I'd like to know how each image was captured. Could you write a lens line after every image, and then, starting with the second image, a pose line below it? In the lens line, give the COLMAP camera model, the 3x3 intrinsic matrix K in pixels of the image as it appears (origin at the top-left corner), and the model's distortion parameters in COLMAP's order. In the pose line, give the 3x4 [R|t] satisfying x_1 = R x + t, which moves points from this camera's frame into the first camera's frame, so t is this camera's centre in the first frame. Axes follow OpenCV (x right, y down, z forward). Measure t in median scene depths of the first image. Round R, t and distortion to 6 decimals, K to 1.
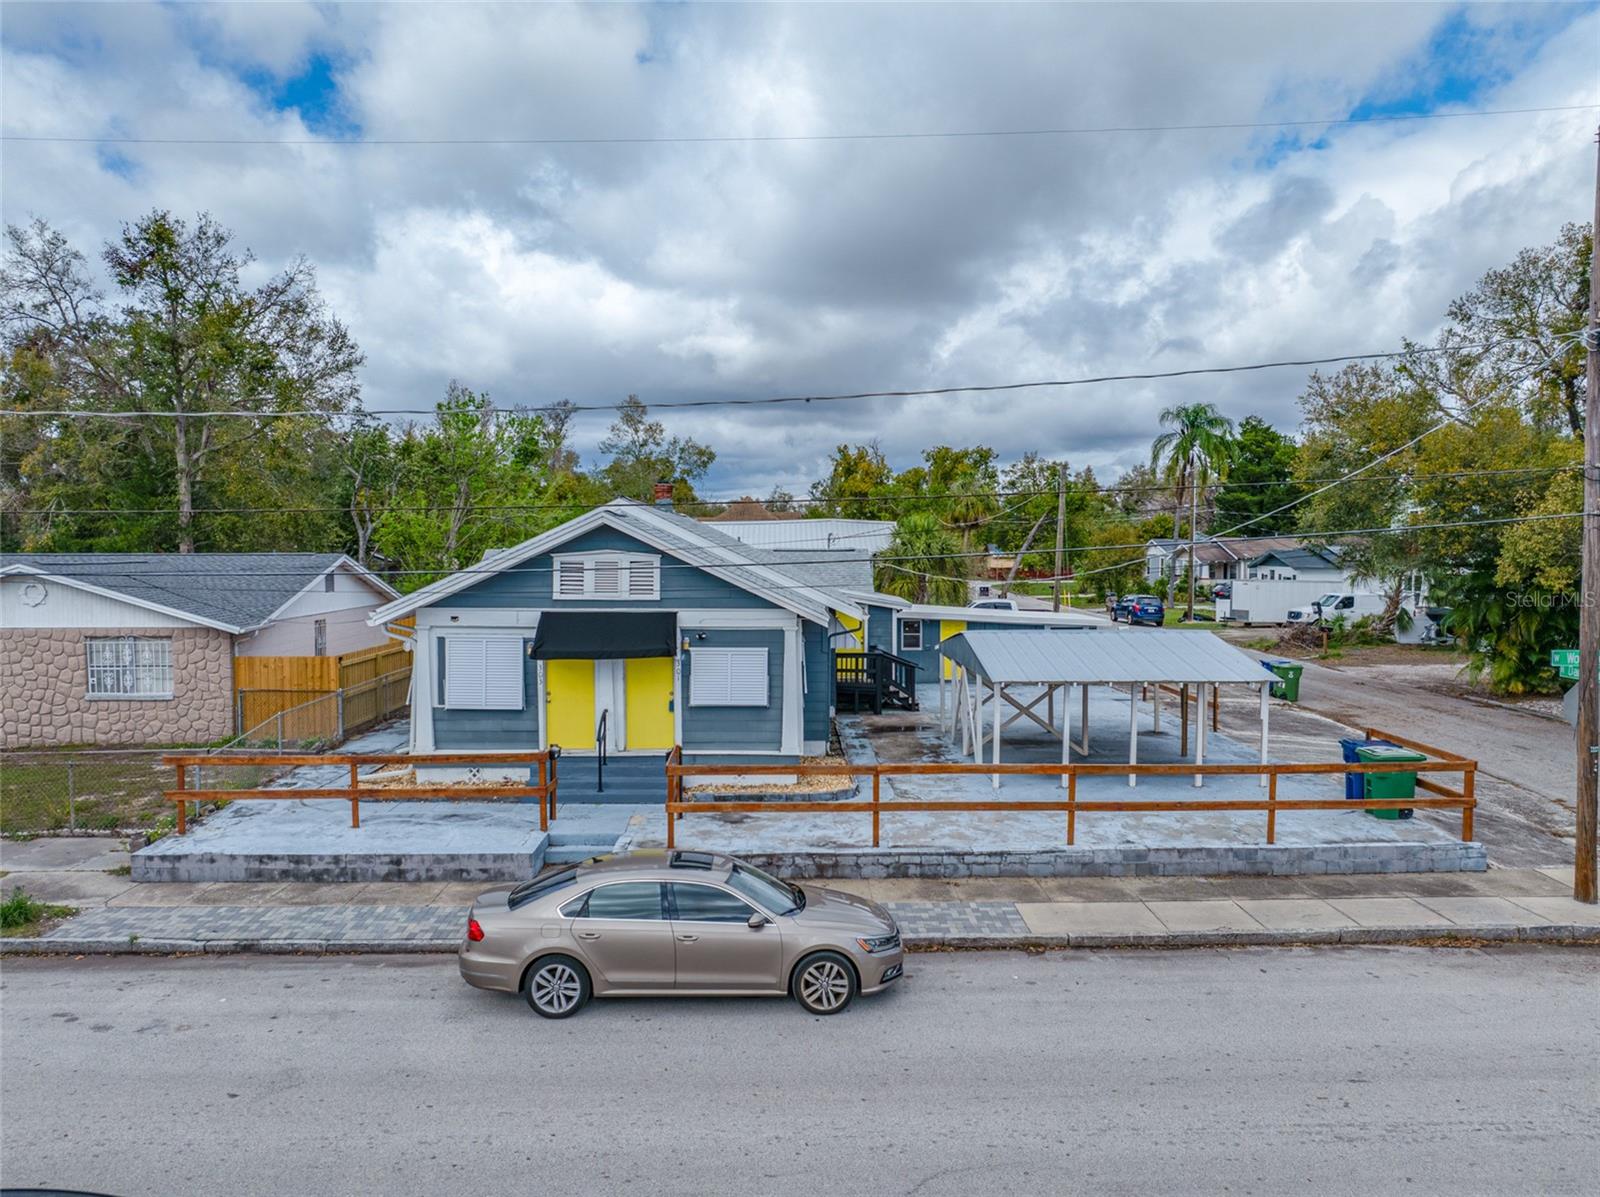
lens RADIAL K [[1127.7, 0, 806.2], [0, 1127.7, 597.5], [0, 0, 1]] dist [-0.023124, 0.020411]
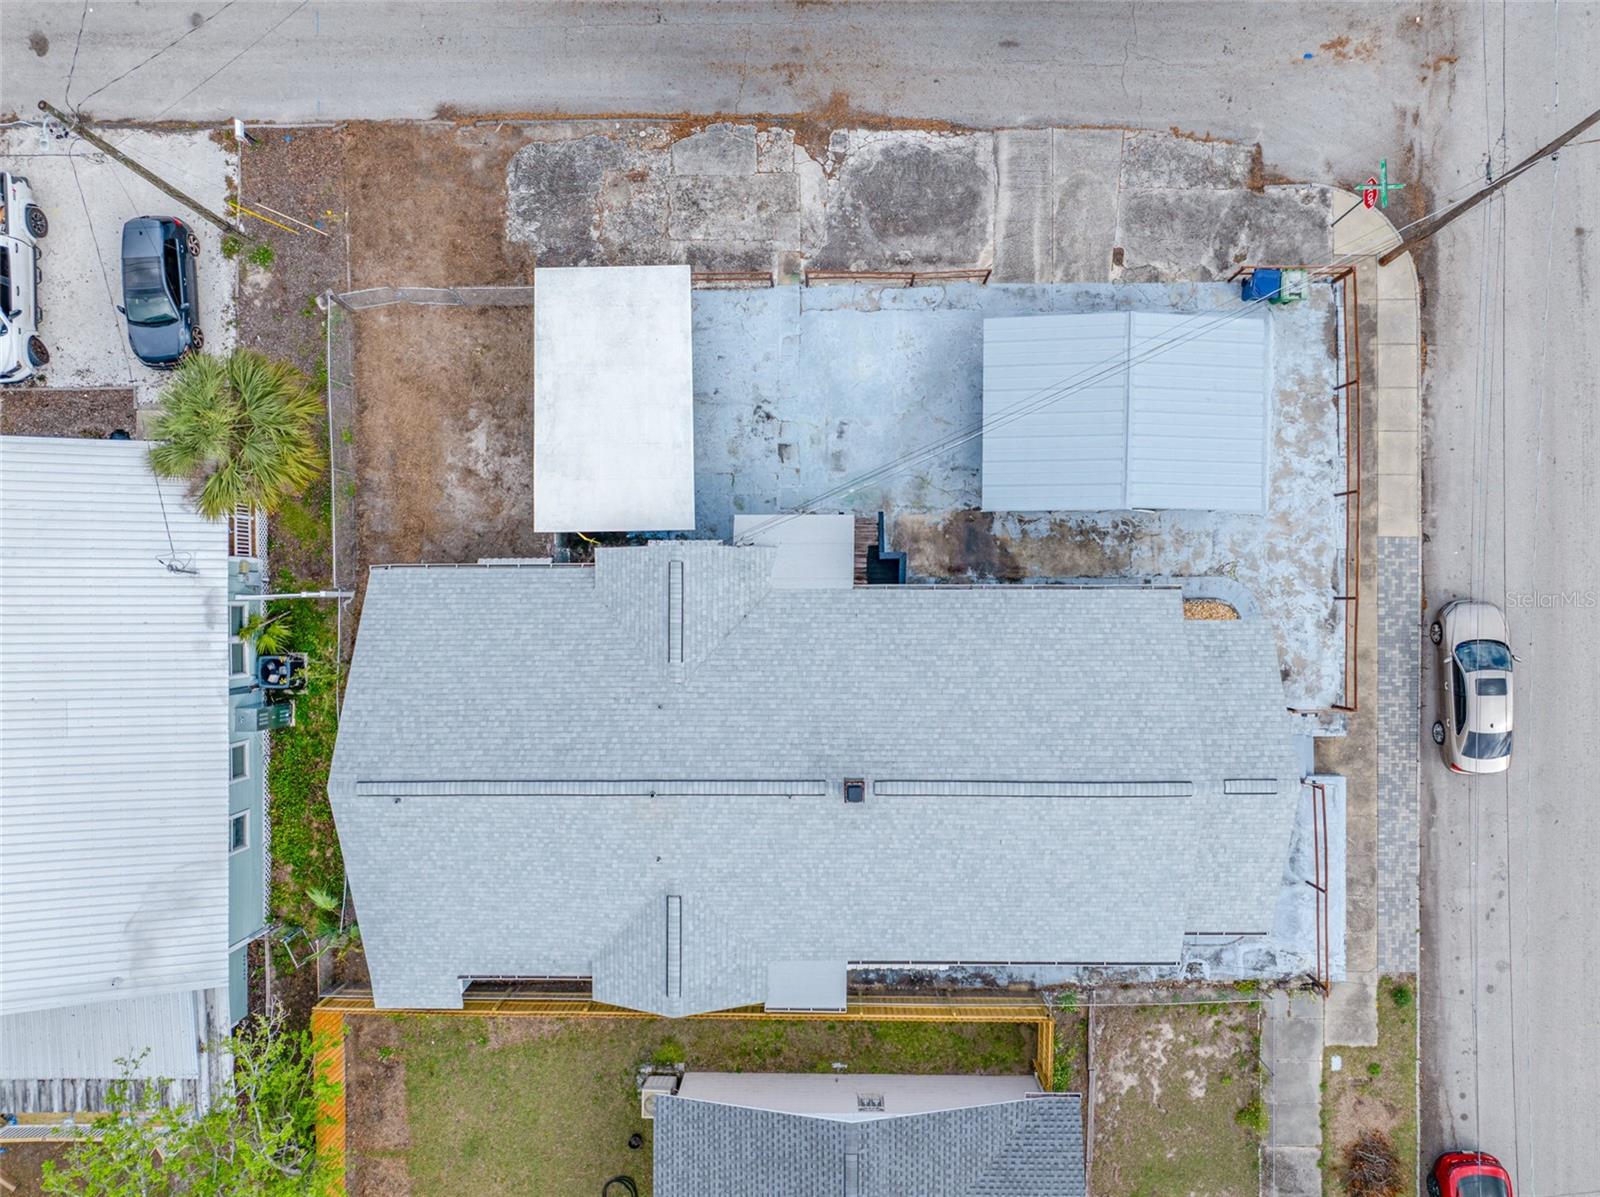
lens RADIAL K [[1127.7, 0, 806.2], [0, 1127.7, 597.5], [0, 0, 1]] dist [-0.023124, 0.020411]
pose [[0.023742, -0.999711, 0.003739, 0.035913], [0.070376, 0.005402, 0.997506, -1.760062], [-0.997238, -0.023420, 0.070483, 1.785357]]
